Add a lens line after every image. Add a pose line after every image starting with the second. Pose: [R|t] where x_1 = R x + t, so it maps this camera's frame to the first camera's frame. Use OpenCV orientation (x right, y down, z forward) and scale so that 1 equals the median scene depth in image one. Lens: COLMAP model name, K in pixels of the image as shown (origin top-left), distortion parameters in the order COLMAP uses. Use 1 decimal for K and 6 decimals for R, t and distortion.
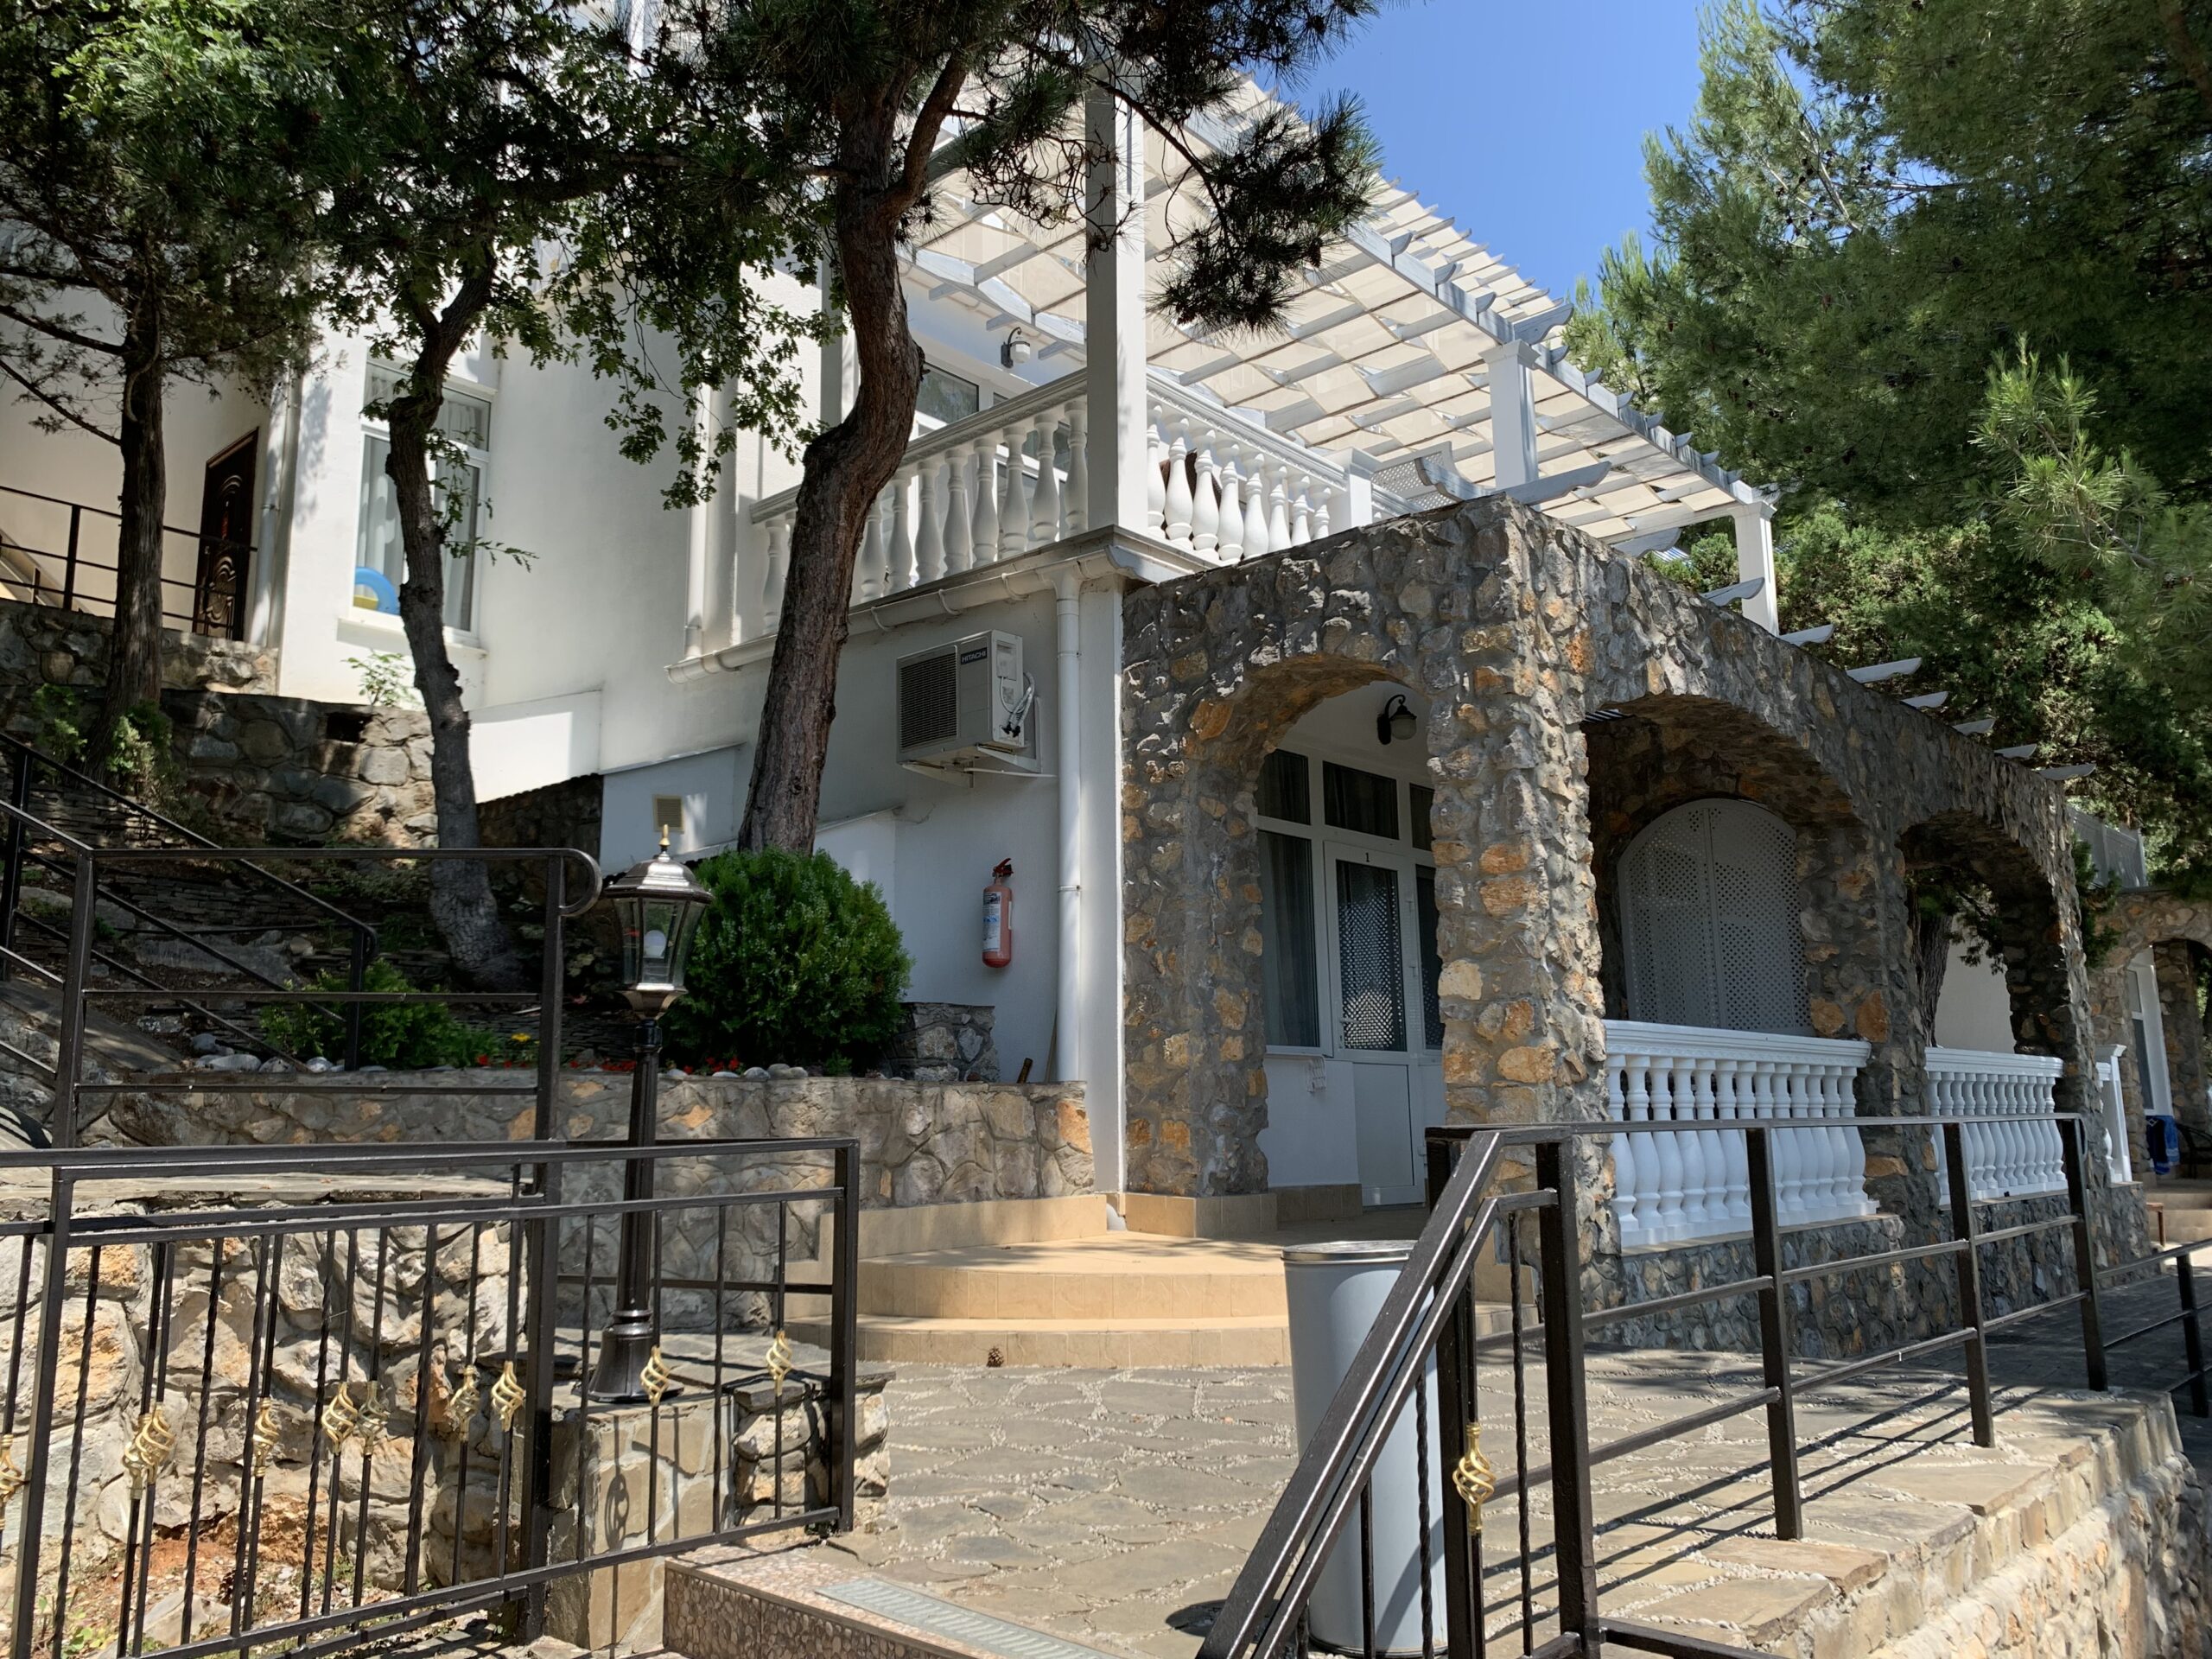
lens RADIAL K [[1687.4, 0, 1099.2], [0, 1687.4, 831.0], [0, 0, 1]] dist [-0.007173, -0.013581]
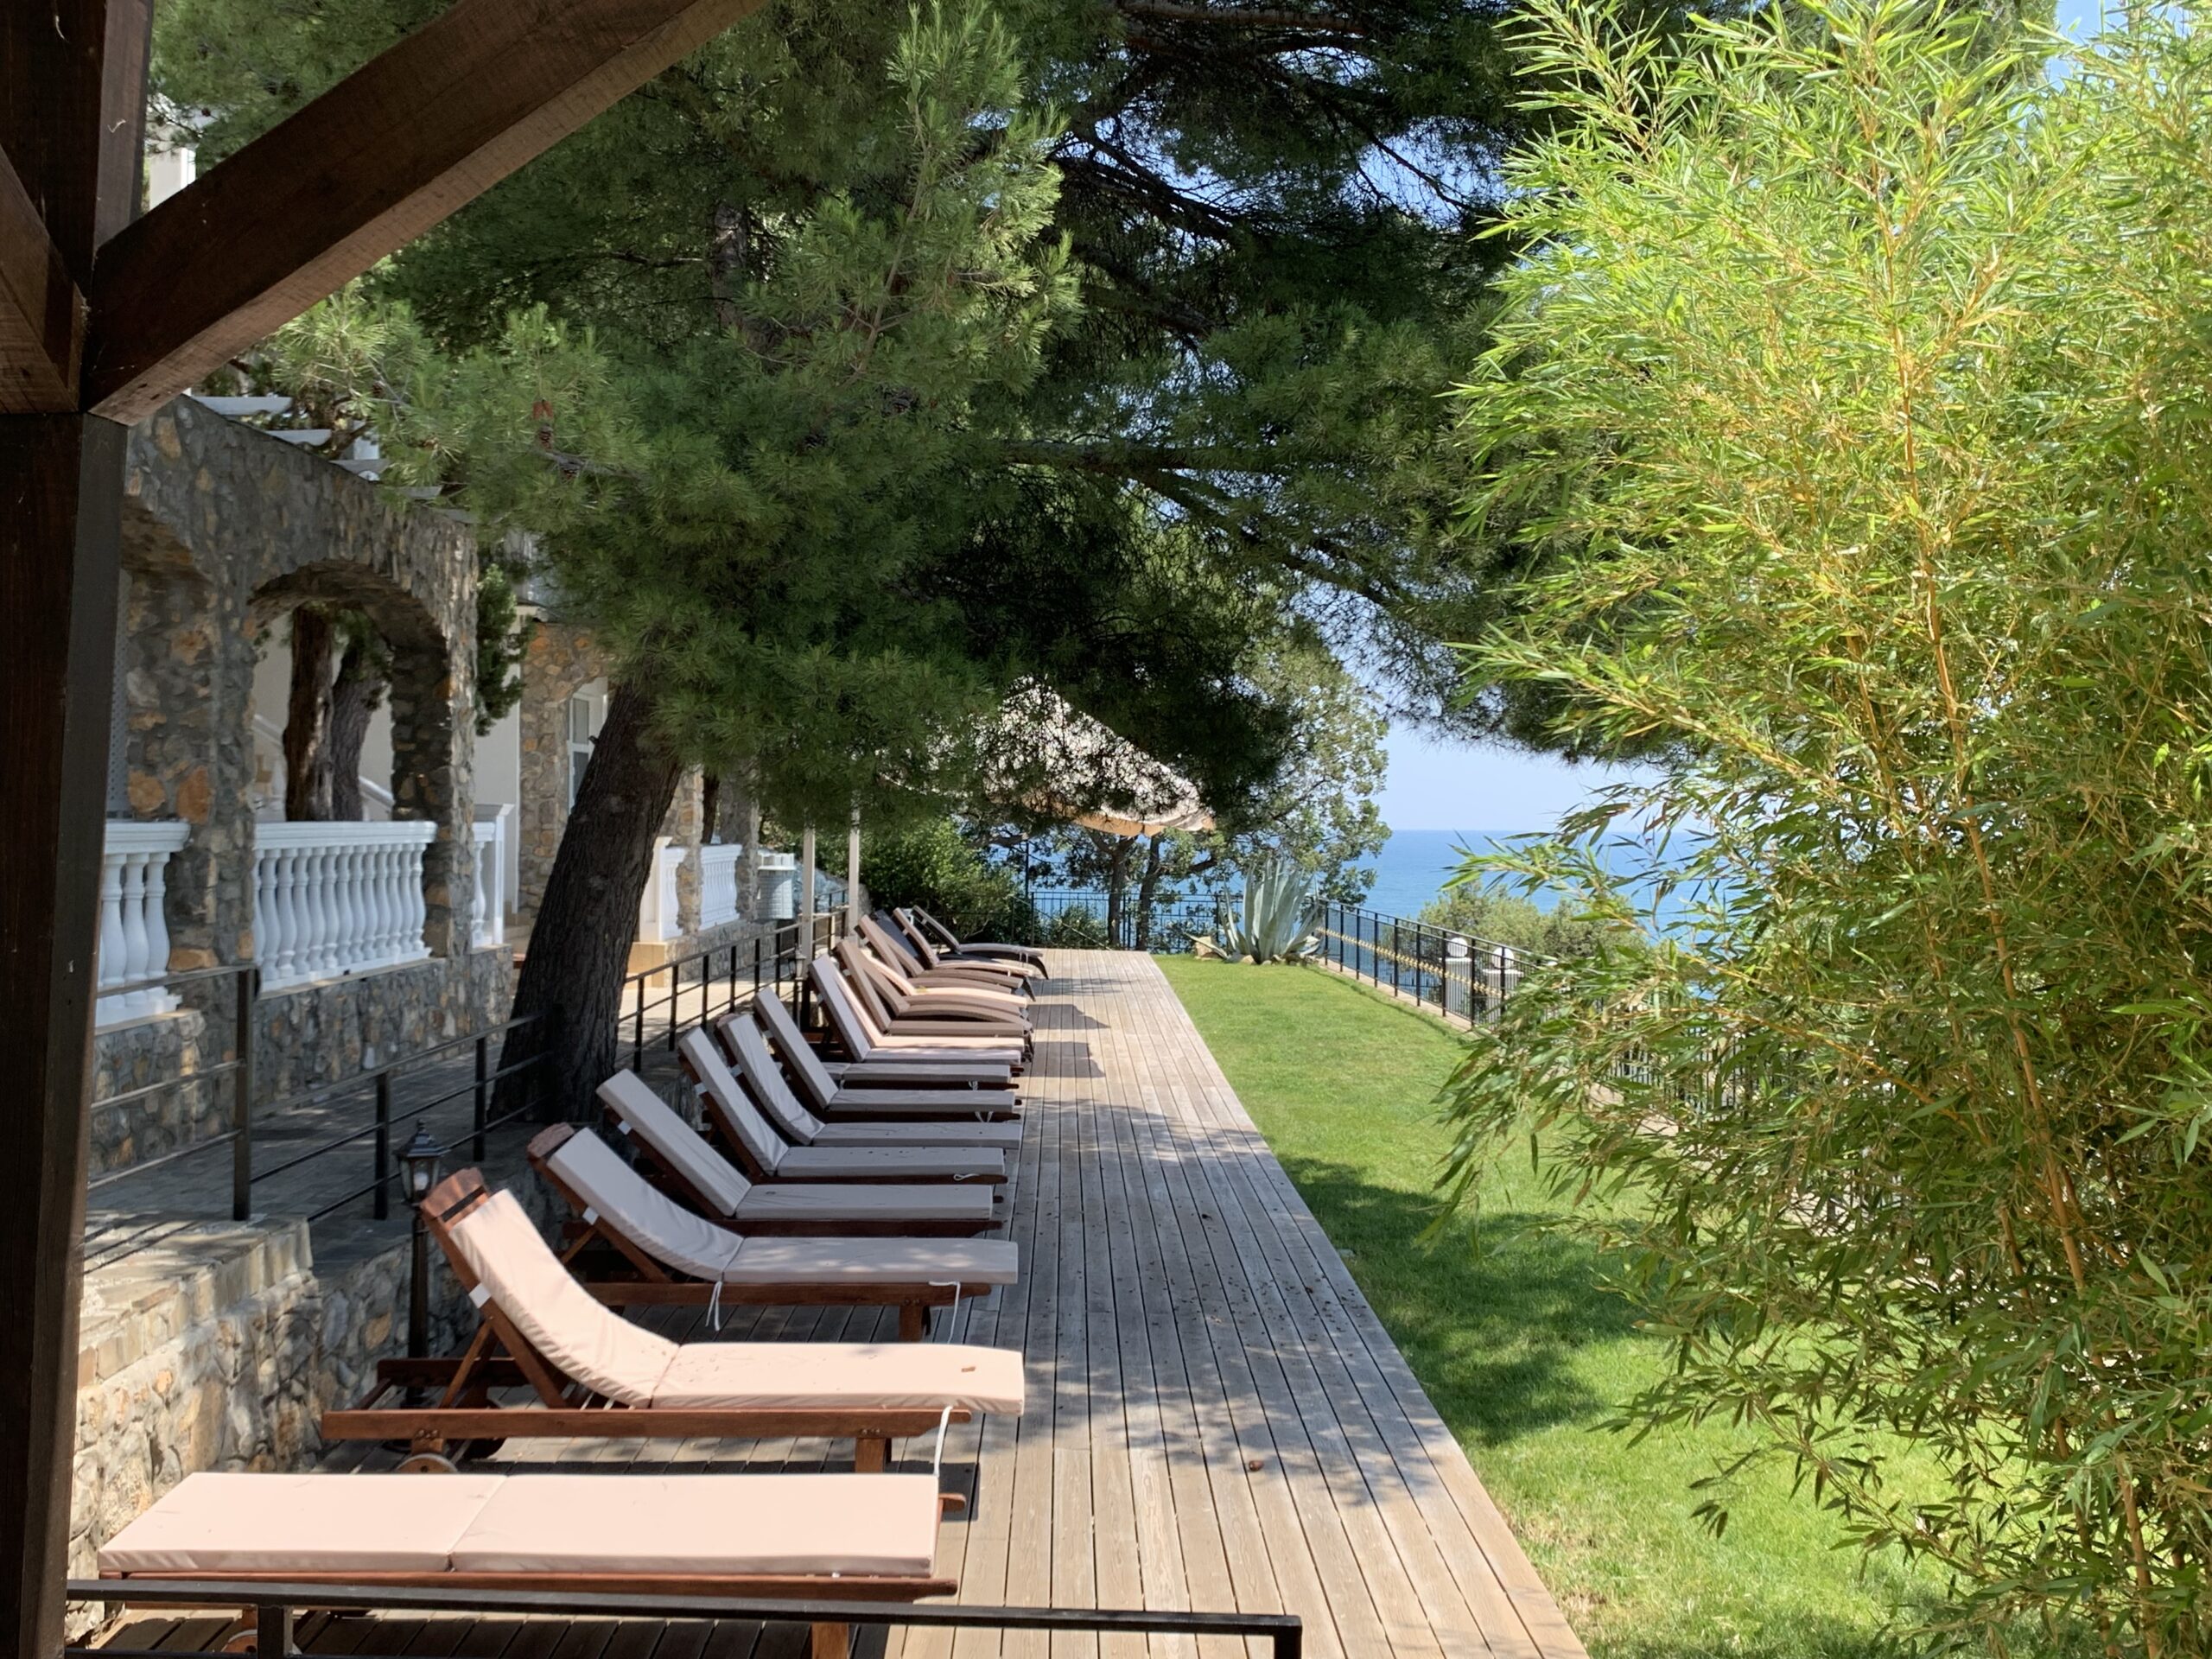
lens RADIAL K [[2153.0, 0, 1104.3], [0, 2153.0, 819.1], [0, 0, 1]] dist [-0.009433, 0.000000]
pose [[0.733123, 0.013623, 0.679960, 0.031881], [-0.131686, 0.983722, 0.122273, -0.083392], [-0.667225, -0.179182, 0.722983, -0.165568]]
